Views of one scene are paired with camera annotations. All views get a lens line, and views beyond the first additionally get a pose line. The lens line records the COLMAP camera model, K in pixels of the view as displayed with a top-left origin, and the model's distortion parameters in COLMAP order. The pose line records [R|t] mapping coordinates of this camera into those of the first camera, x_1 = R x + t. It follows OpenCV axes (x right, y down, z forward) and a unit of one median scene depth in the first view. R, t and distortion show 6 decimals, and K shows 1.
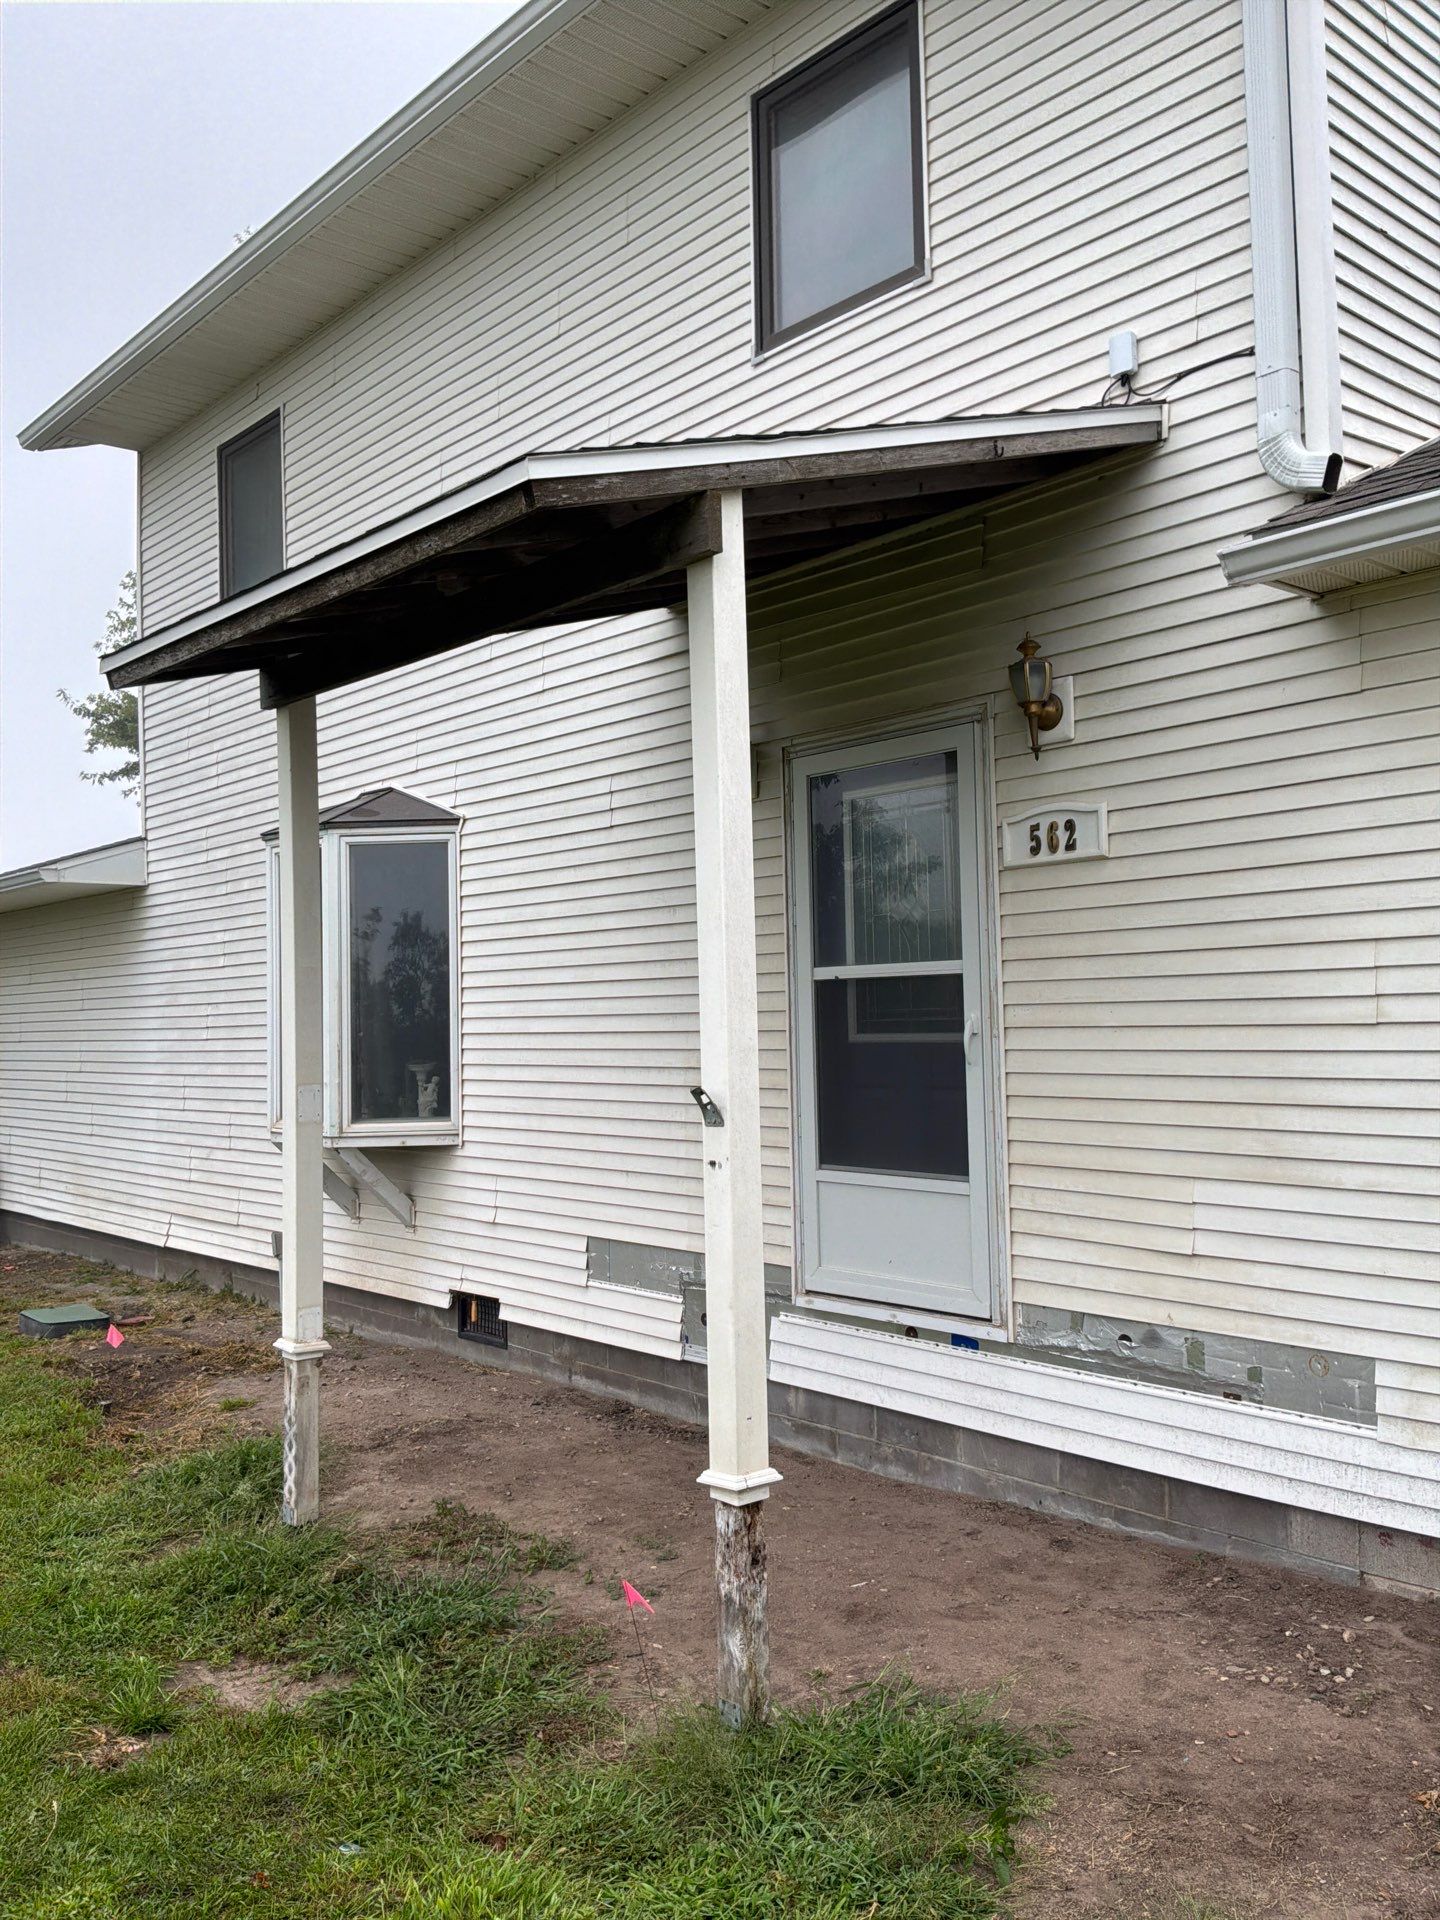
lens RADIAL K [[1623.7, 0, 718.1], [0, 1623.7, 946.3], [0, 0, 1]] dist [0.047451, -0.033745]
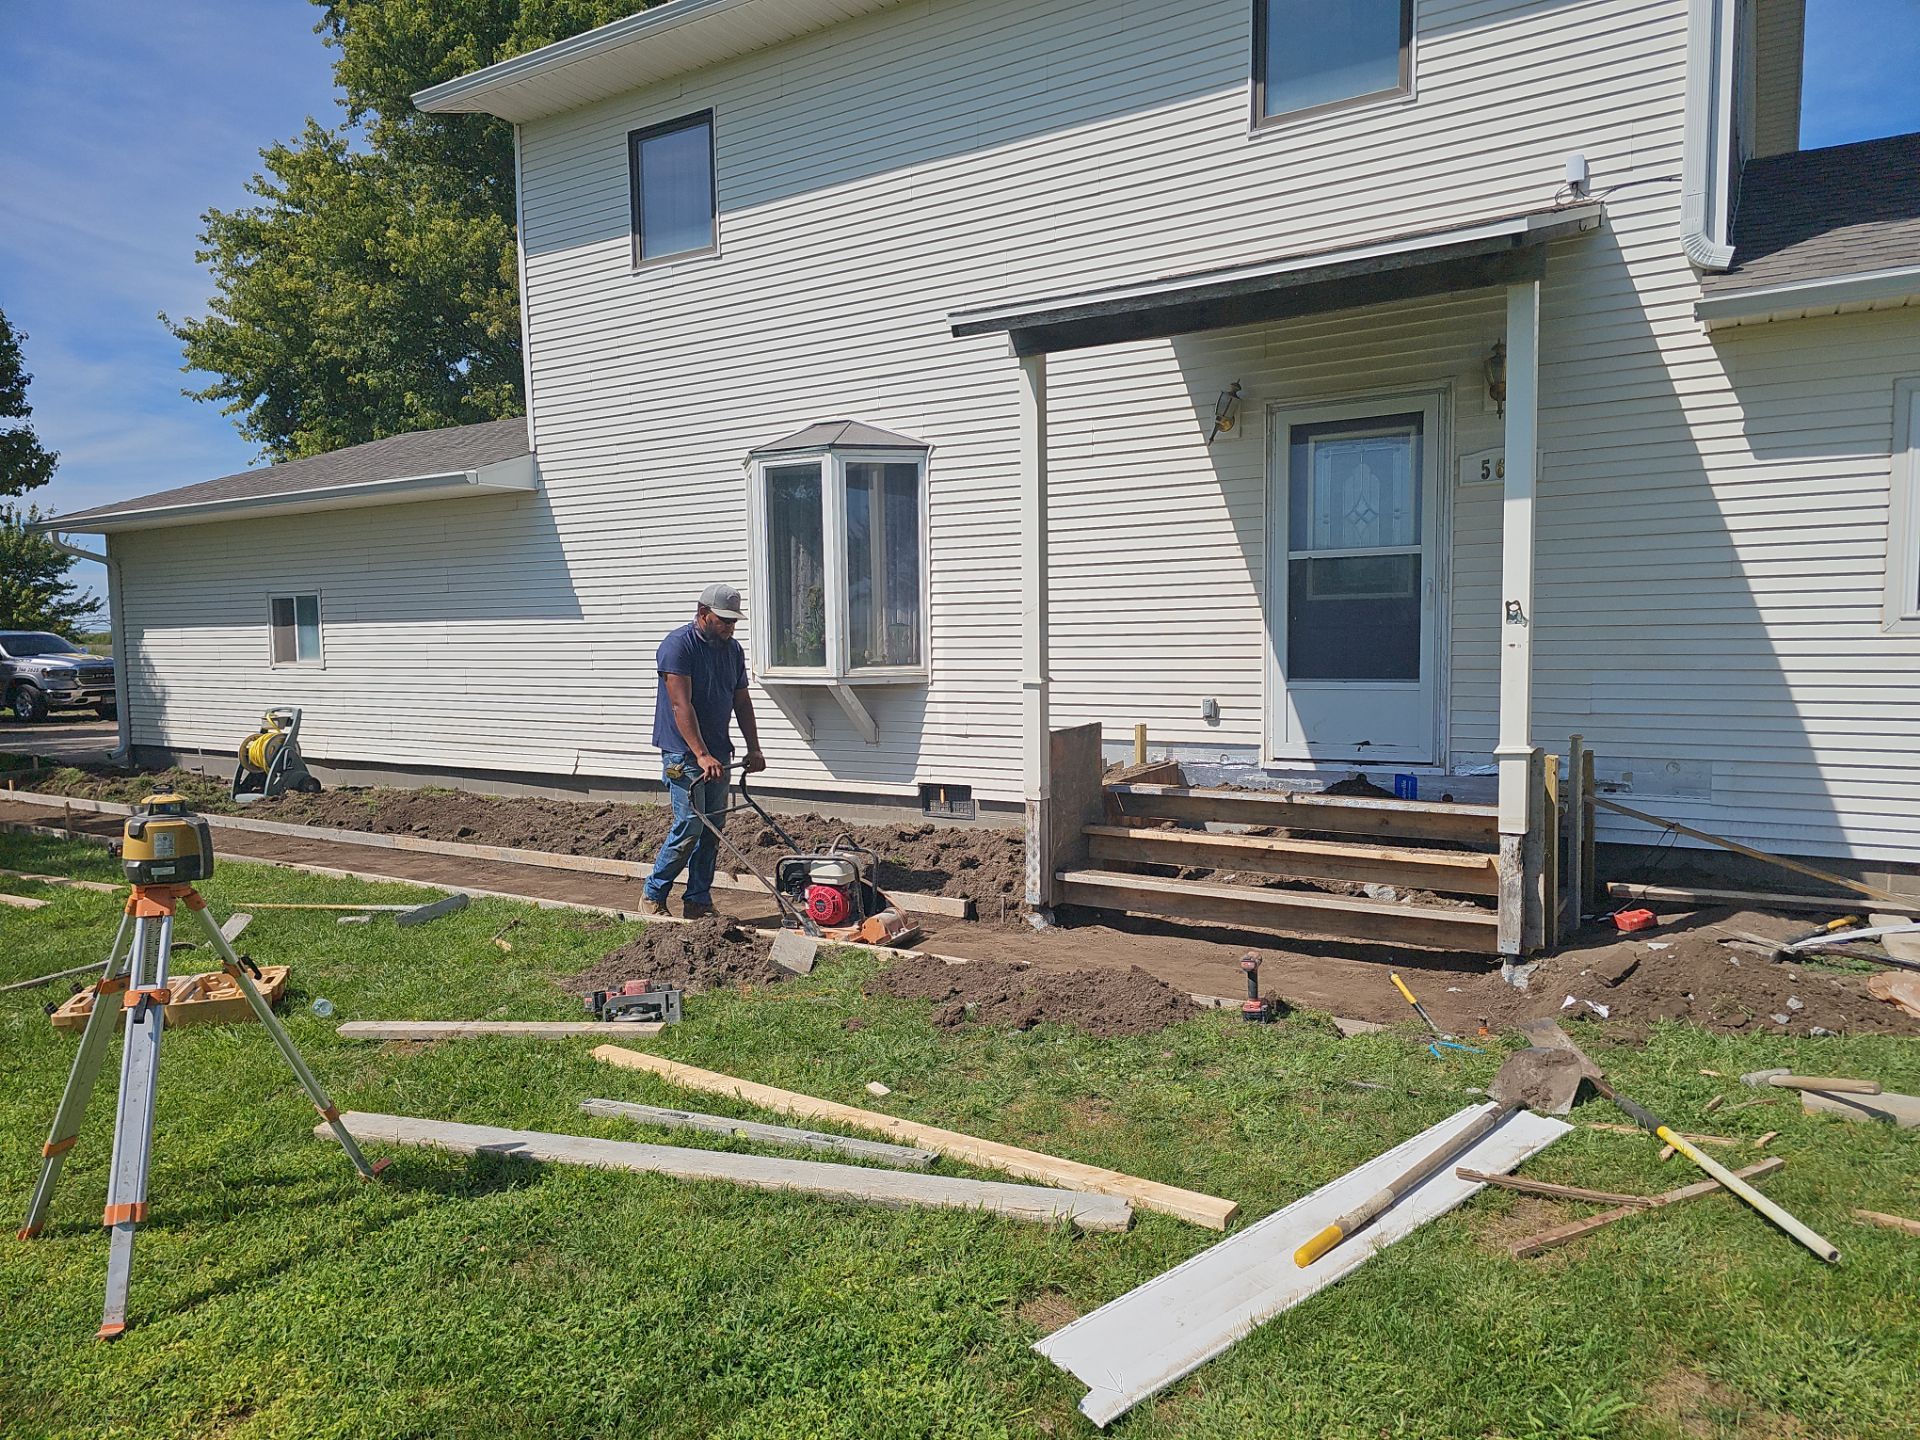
lens RADIAL K [[1271.6, 0, 956.7], [0, 1271.6, 733.0], [0, 0, 1]] dist [0.027807, 0.001694]
pose [[0.950256, -0.030913, 0.309932, -0.627887], [-0.009500, 0.991723, 0.128043, 0.031485], [-0.311325, -0.124618, 0.942097, -0.072396]]
